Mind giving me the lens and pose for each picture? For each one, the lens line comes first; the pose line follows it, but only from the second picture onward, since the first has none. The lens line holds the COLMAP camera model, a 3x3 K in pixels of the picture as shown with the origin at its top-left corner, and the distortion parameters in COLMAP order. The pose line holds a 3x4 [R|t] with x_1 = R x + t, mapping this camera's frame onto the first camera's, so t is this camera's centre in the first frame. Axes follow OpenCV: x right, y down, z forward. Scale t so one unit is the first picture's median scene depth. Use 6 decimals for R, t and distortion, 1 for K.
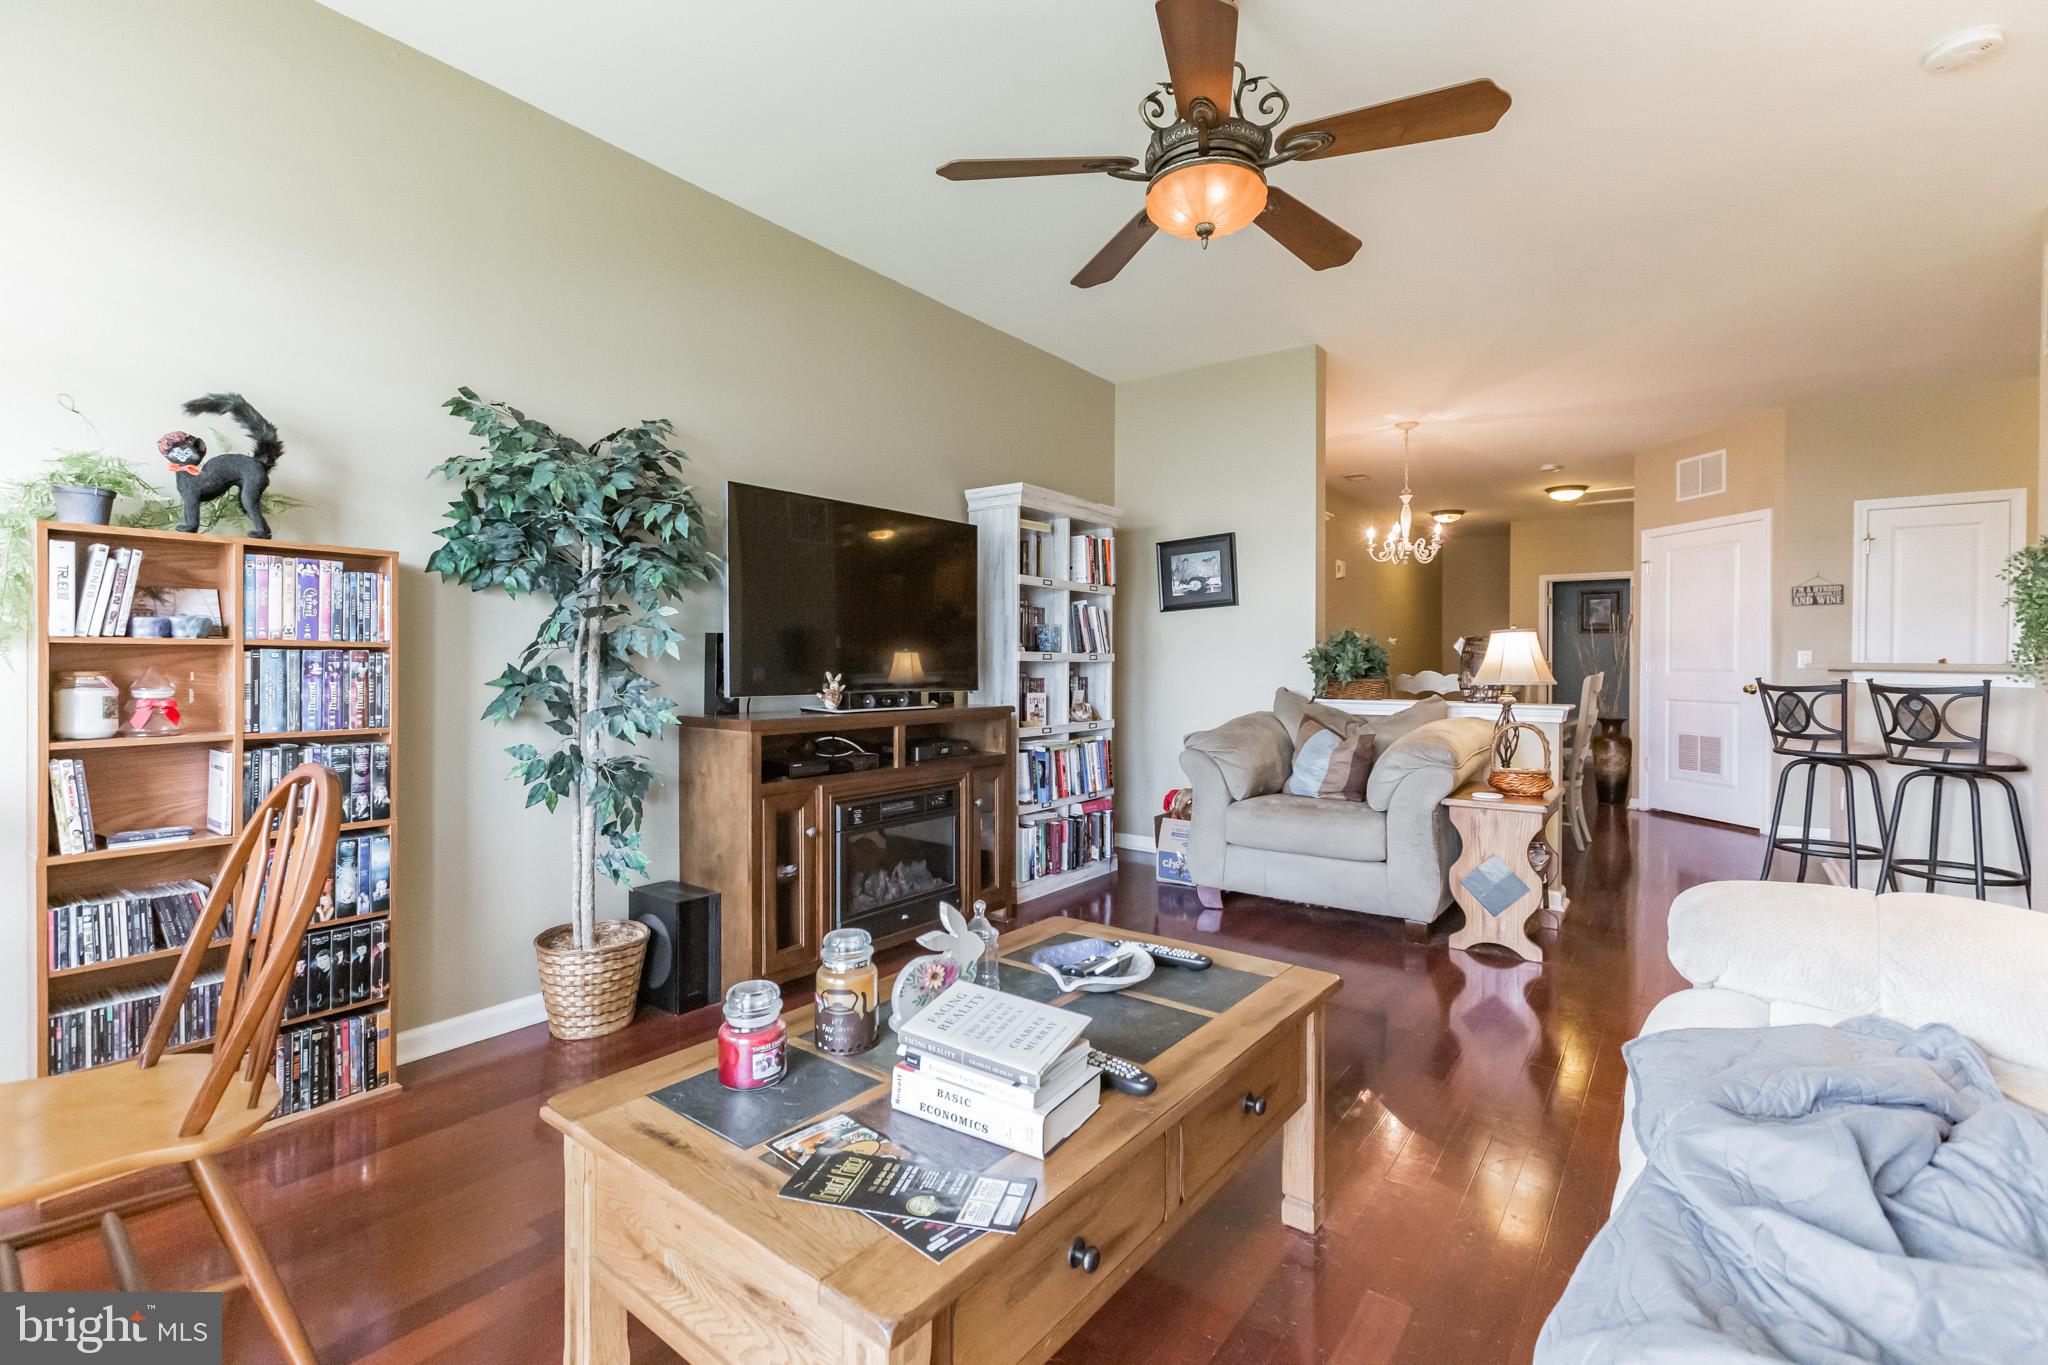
lens RADIAL K [[902.0, 0, 1056.0], [0, 902.0, 668.4], [0, 0, 1]] dist [-0.000448, 0.001389]
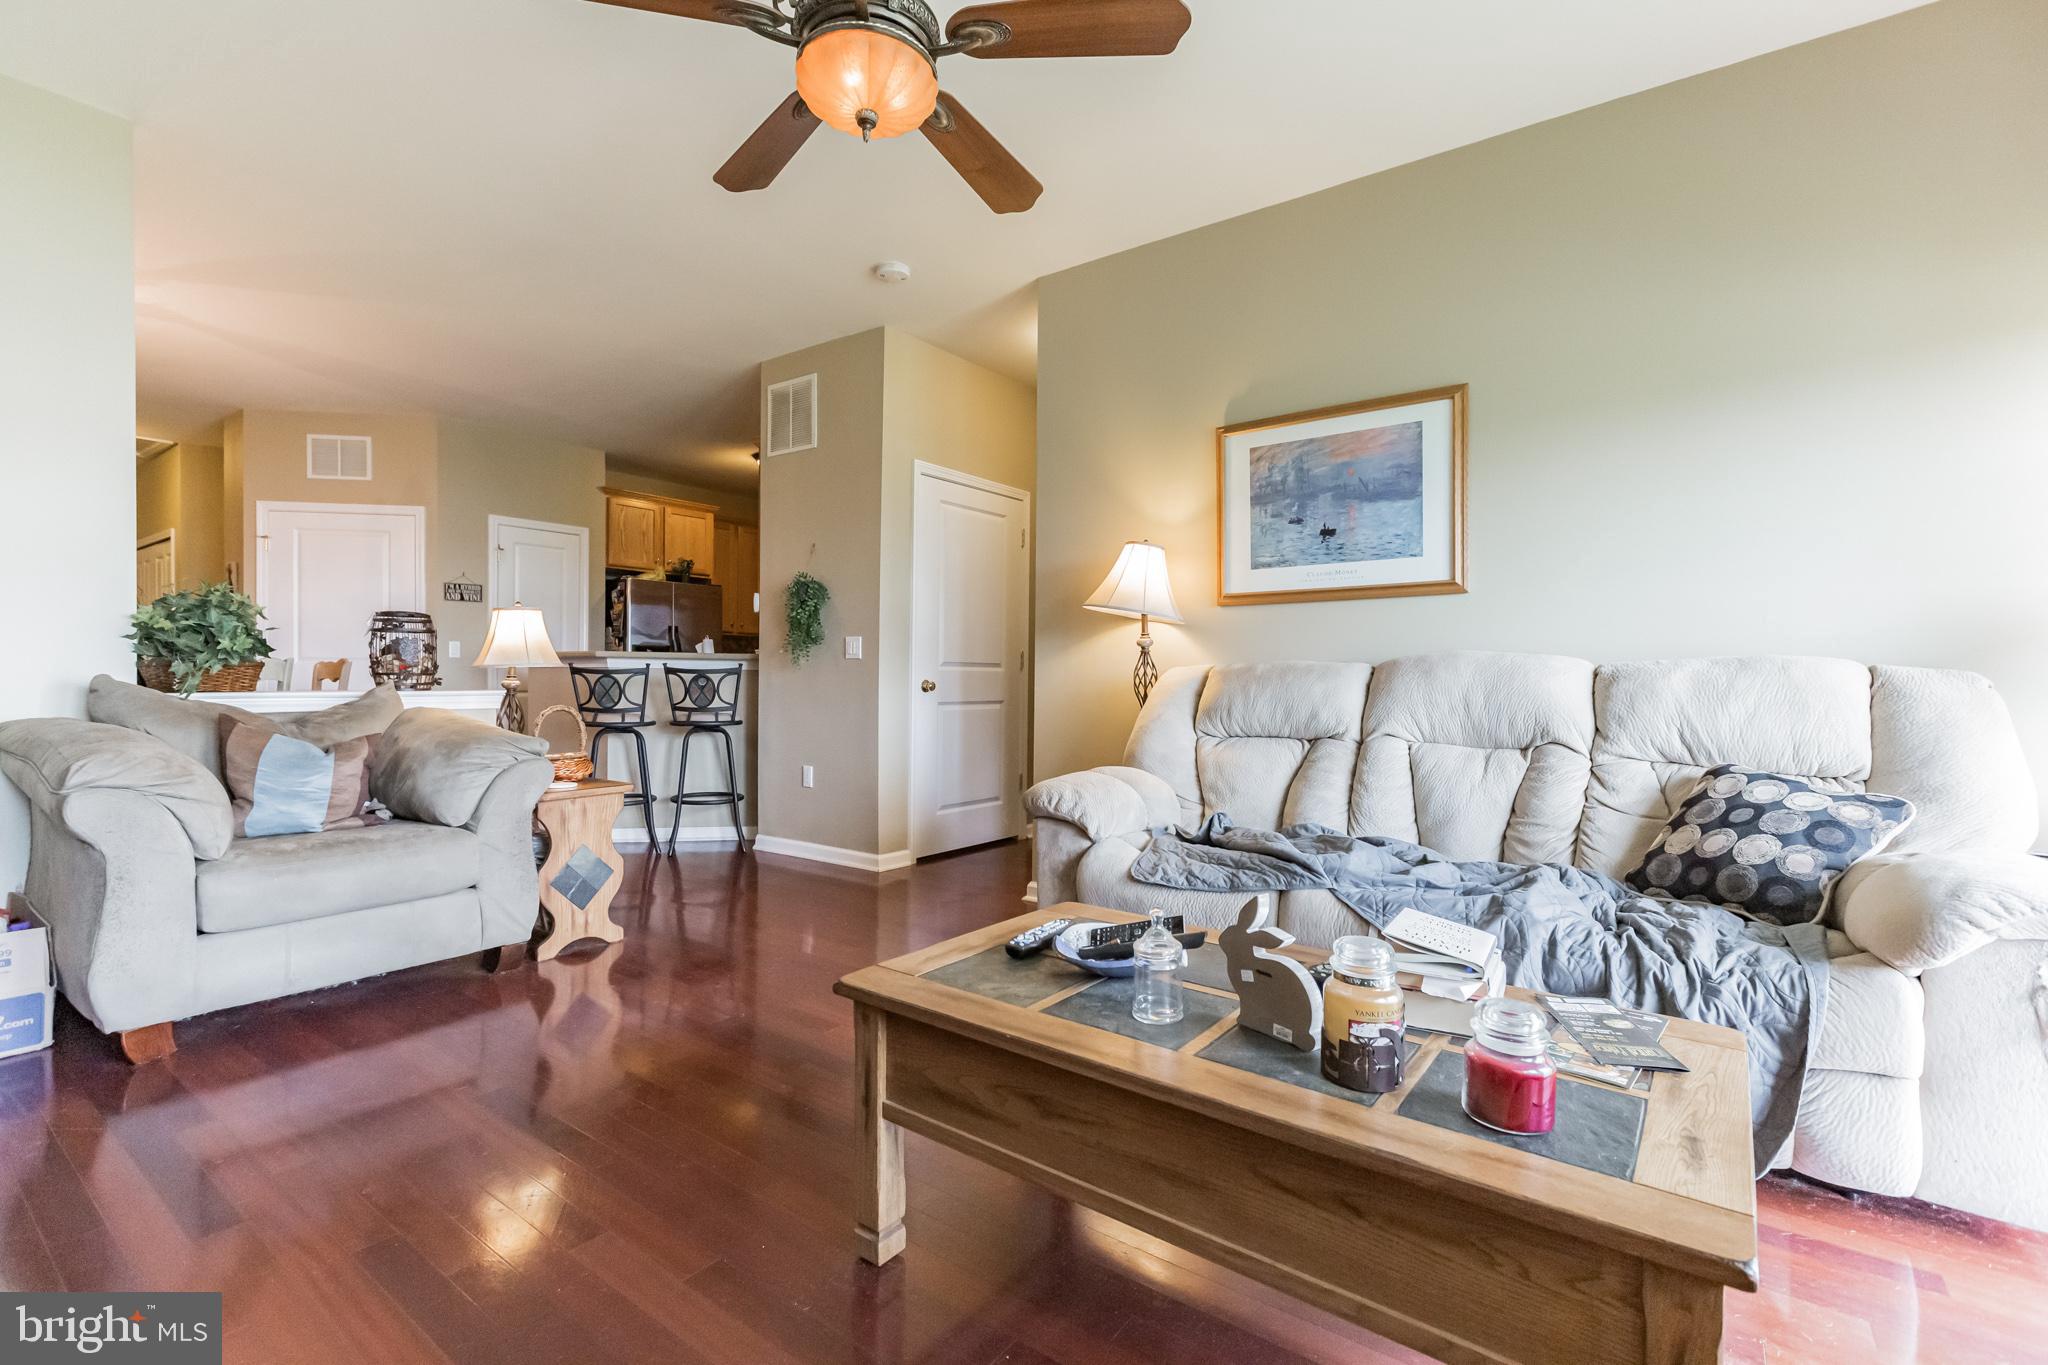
lens RADIAL K [[902.0, 0, 980.0], [0, 902.0, 677.2], [0, 0, 1]] dist [-0.000448, 0.001389]
pose [[0.052699, -0.009729, 0.998563, -0.365032], [-0.004318, 0.999941, 0.009970, 0.015883], [-0.998601, -0.004837, 0.052654, 0.445841]]
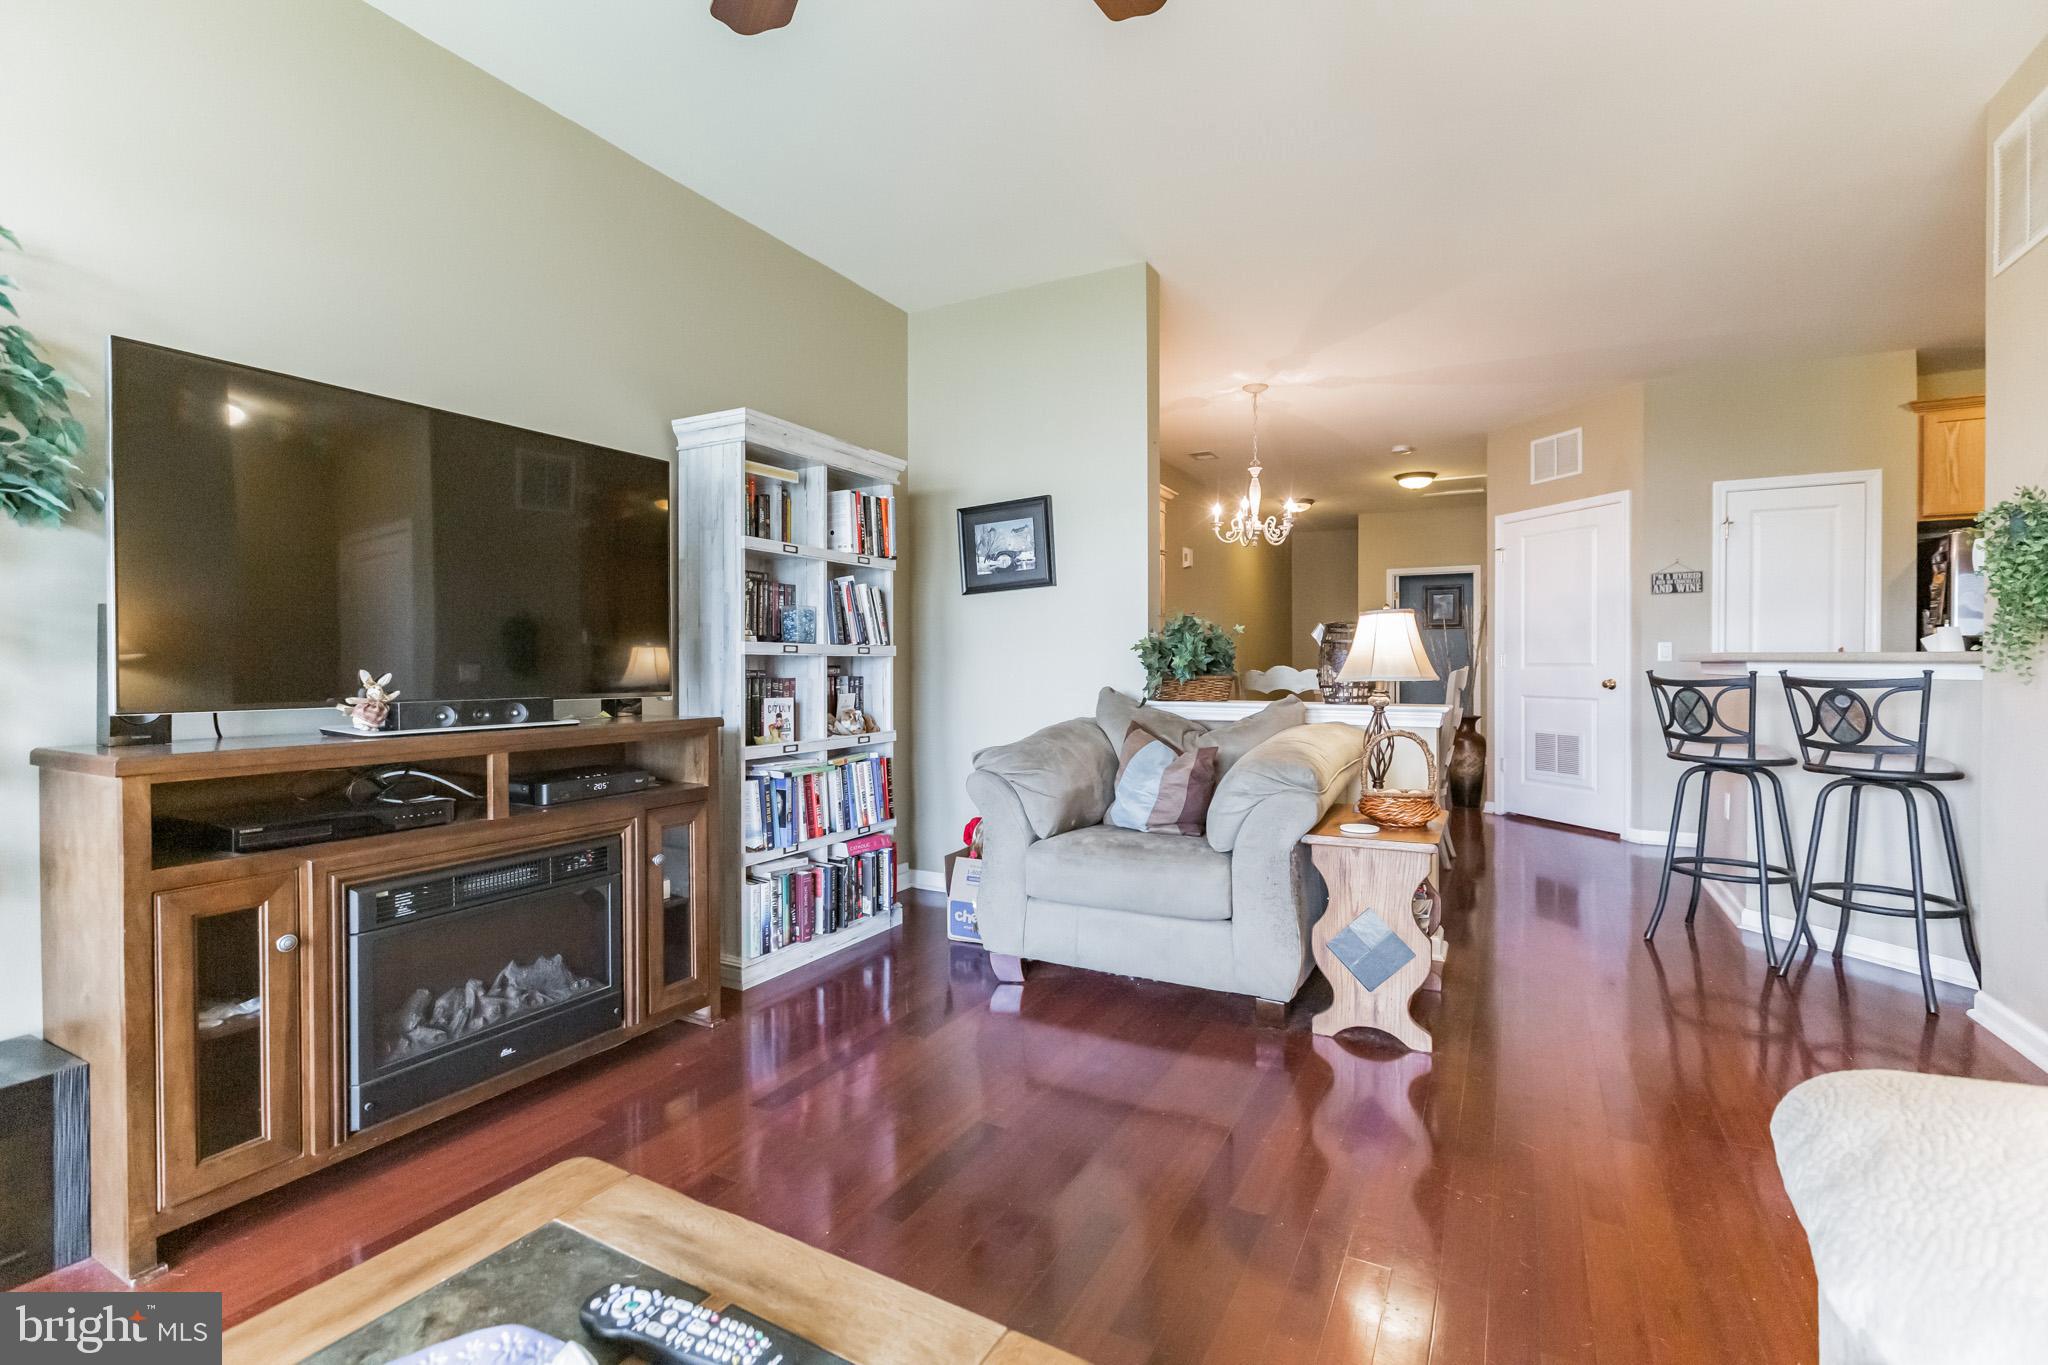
lens RADIAL K [[902.0, 0, 1043.6], [0, 902.0, 669.9], [0, 0, 1]] dist [-0.000448, 0.001389]
pose [[0.990403, -0.006931, 0.138038, 0.097096], [0.006752, 0.999976, 0.001766, 0.004509], [-0.138047, -0.000817, 0.990425, 0.247511]]
